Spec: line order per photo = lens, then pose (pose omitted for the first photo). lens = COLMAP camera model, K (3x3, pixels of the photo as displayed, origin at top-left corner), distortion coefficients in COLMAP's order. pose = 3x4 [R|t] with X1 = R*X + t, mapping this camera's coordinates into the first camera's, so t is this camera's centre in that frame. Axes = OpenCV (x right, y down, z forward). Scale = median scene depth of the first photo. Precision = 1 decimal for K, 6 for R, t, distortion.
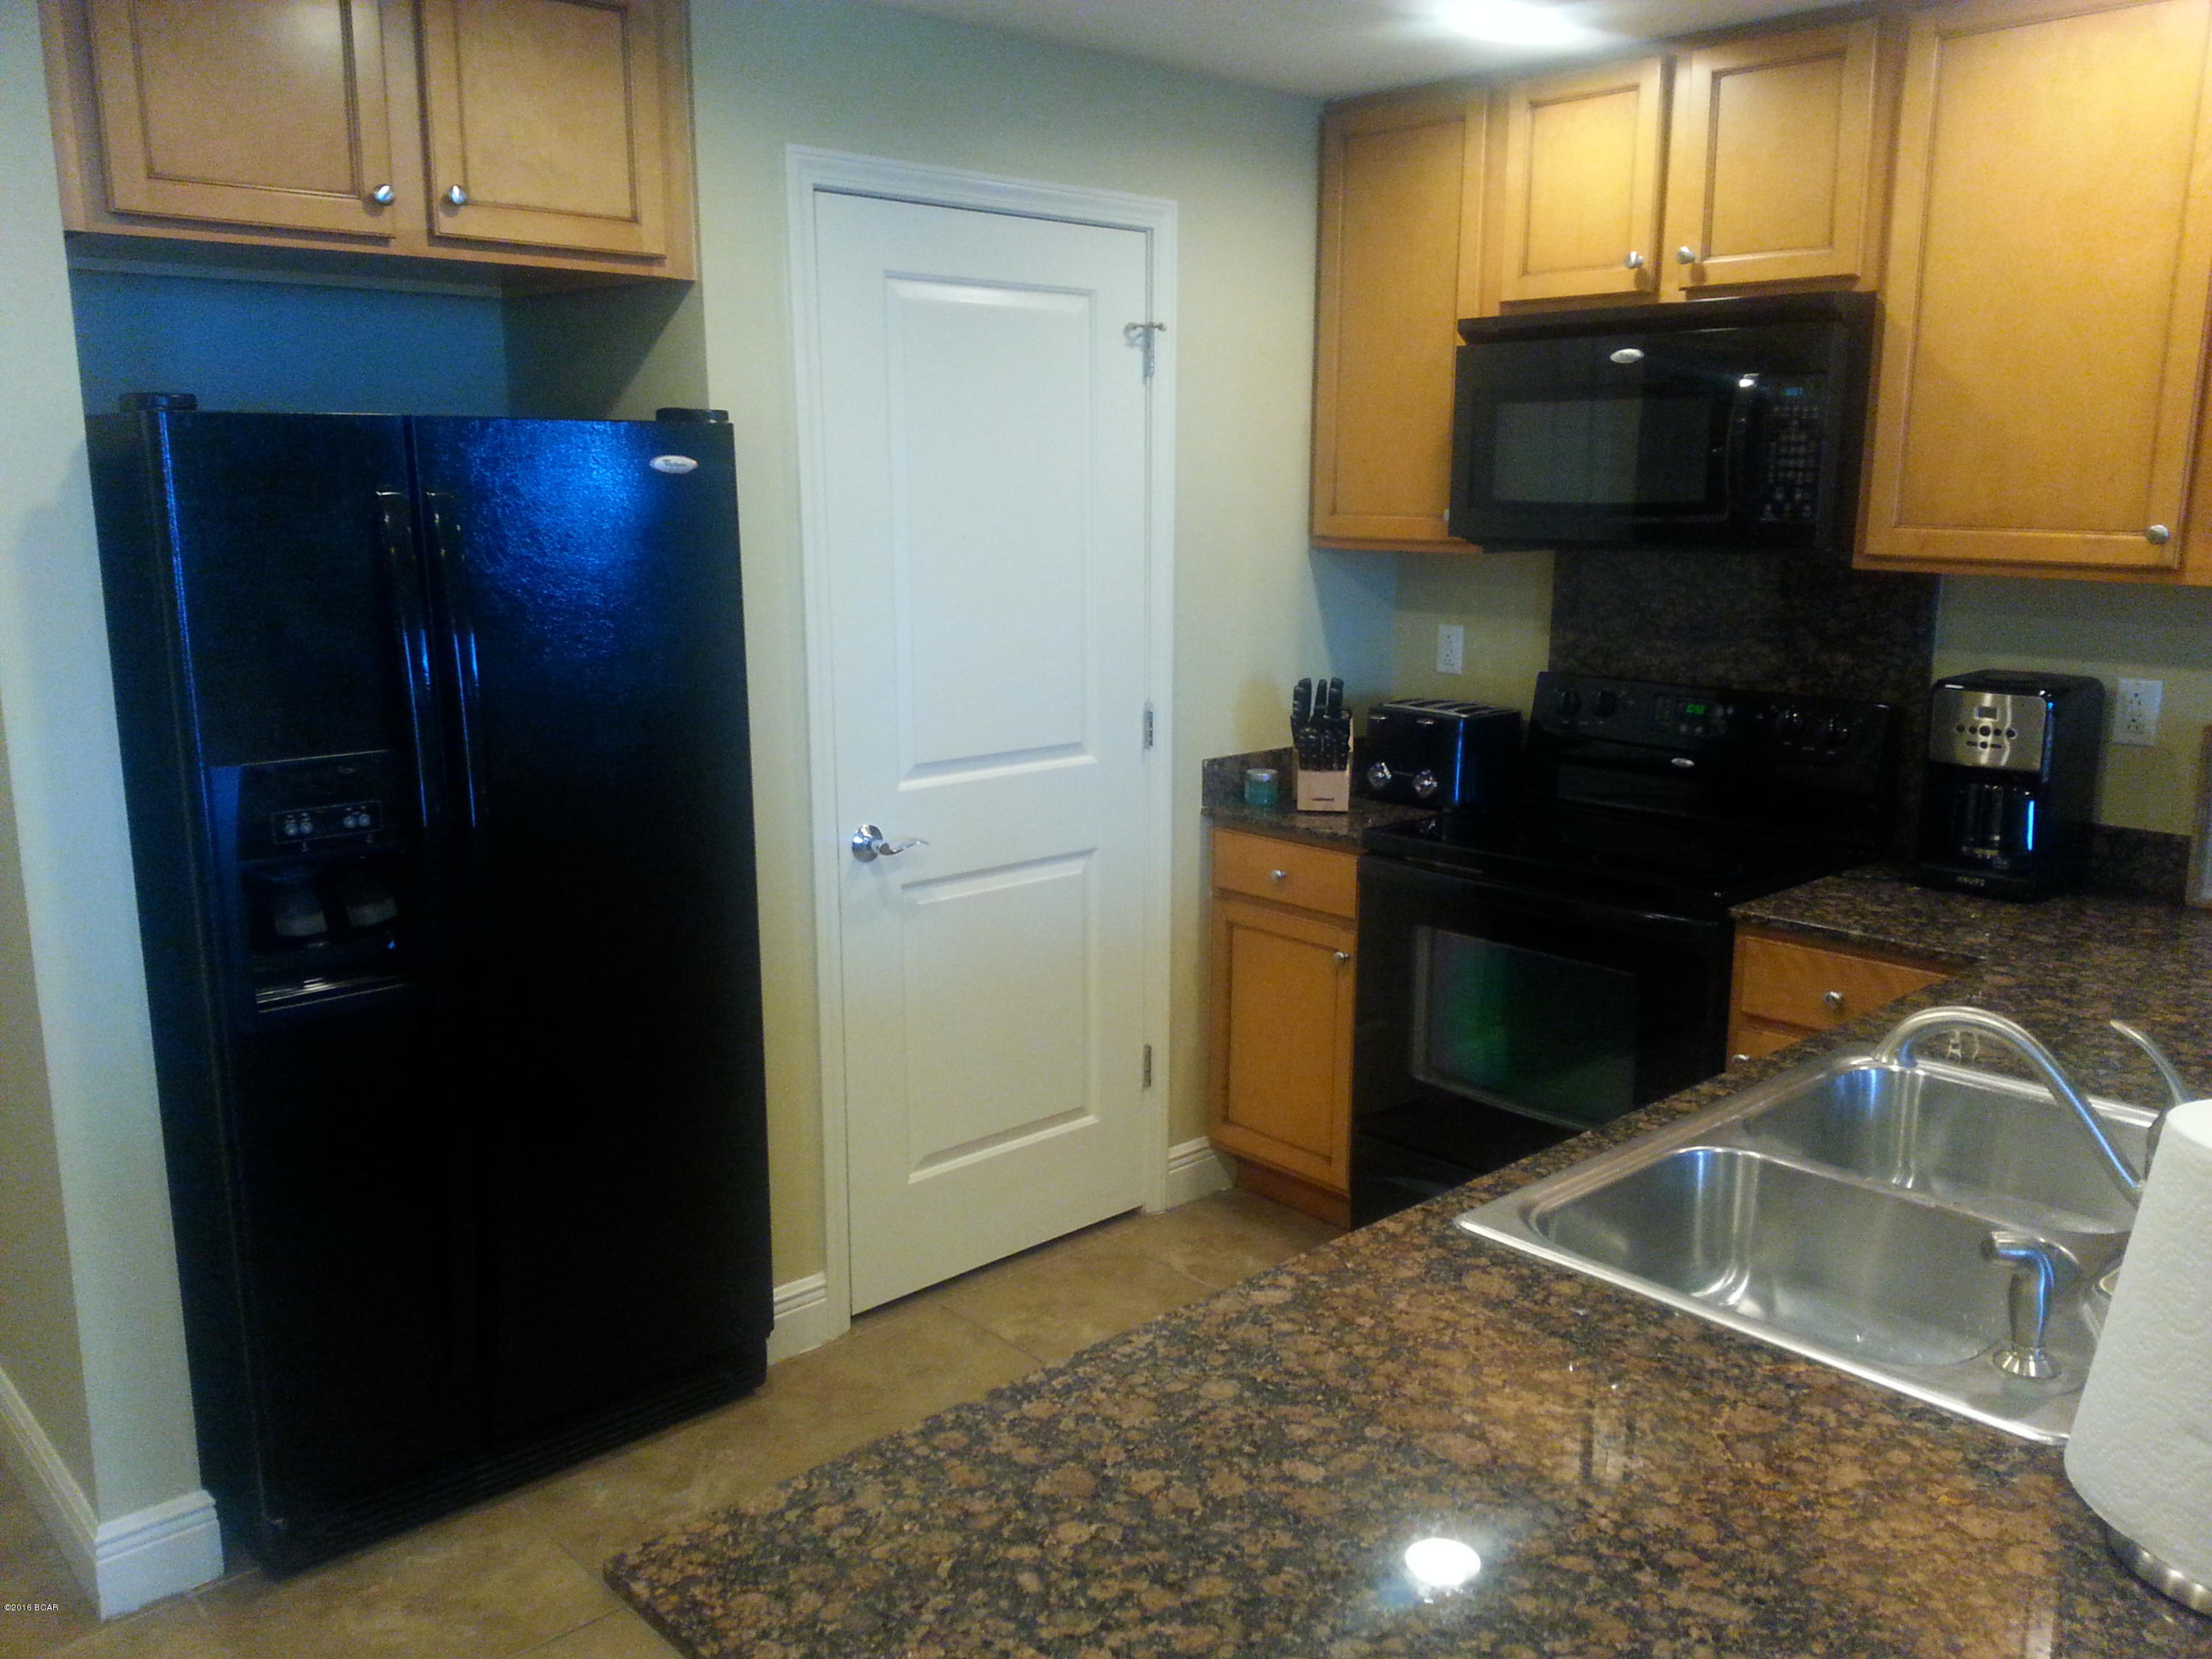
lens RADIAL K [[1765.6, 0, 1126.8], [0, 1765.6, 850.7], [0, 0, 1]] dist [0.103604, -0.171775]
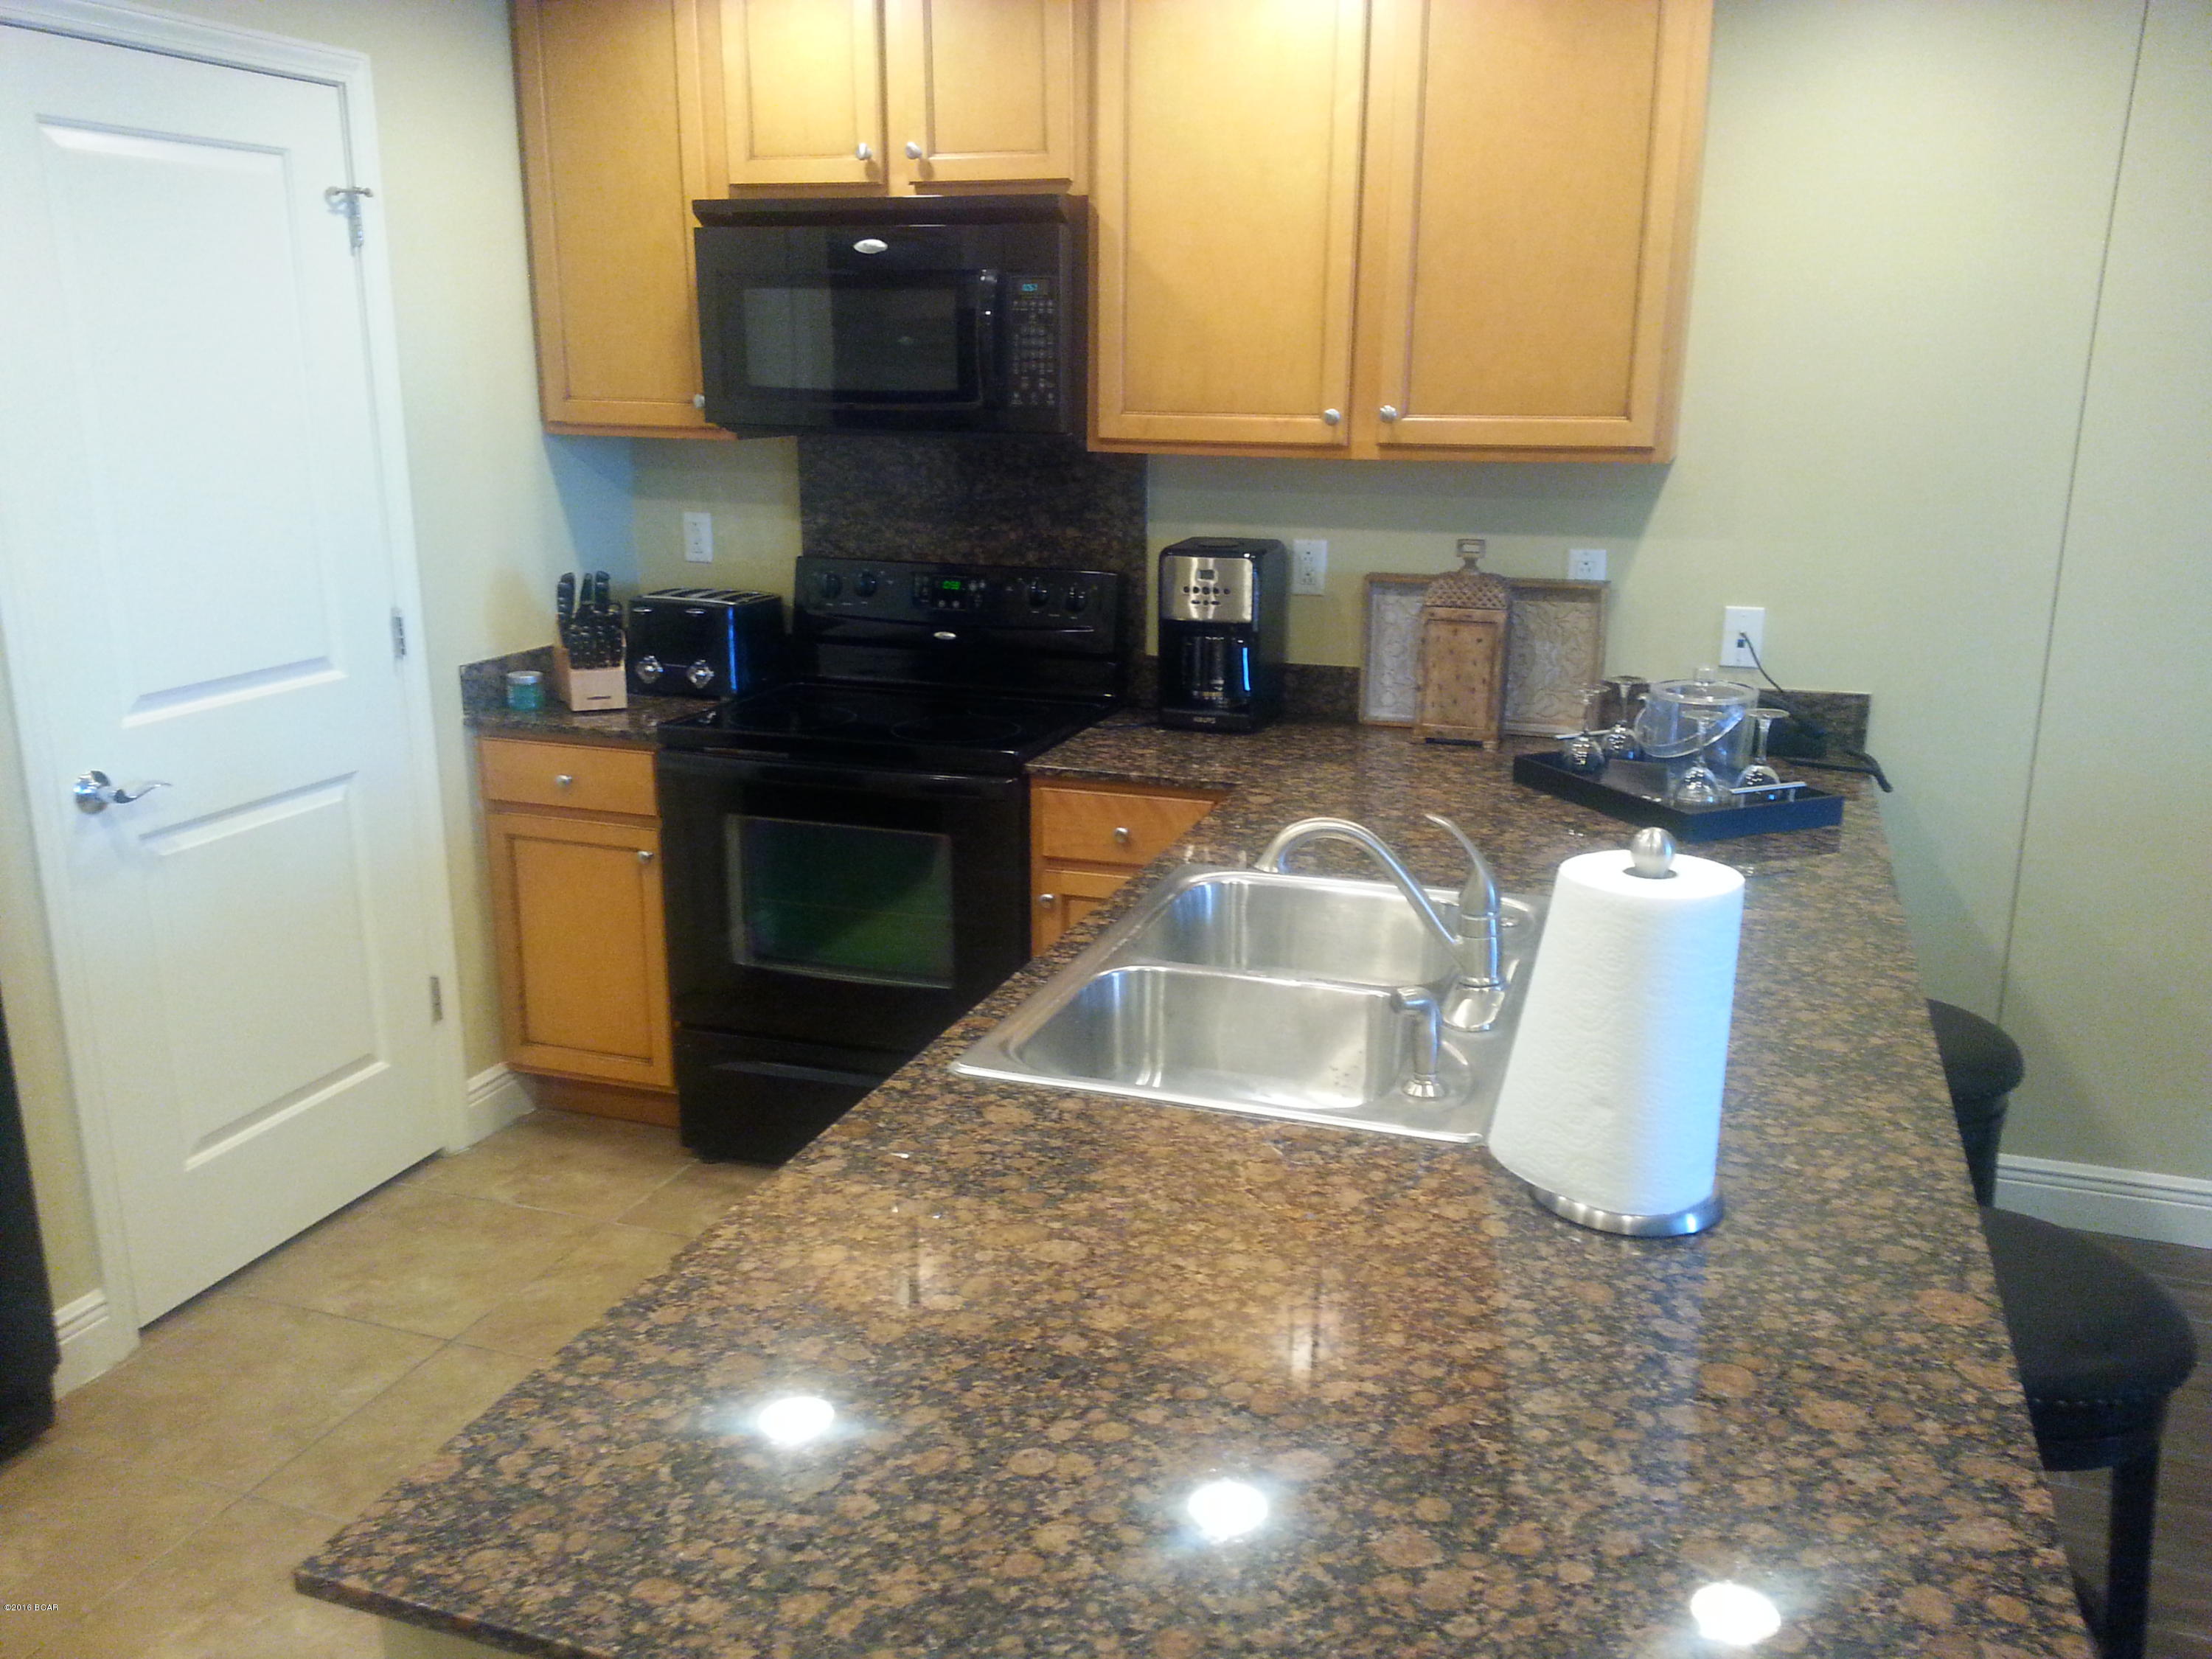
lens RADIAL K [[1765.6, 0, 1126.8], [0, 1765.6, 850.7], [0, 0, 1]] dist [0.103604, -0.171775]
pose [[0.881446, -0.125300, 0.455361, -0.104353], [0.095535, 0.991537, 0.087910, -0.004748], [-0.462522, -0.033985, 0.885956, -0.002876]]
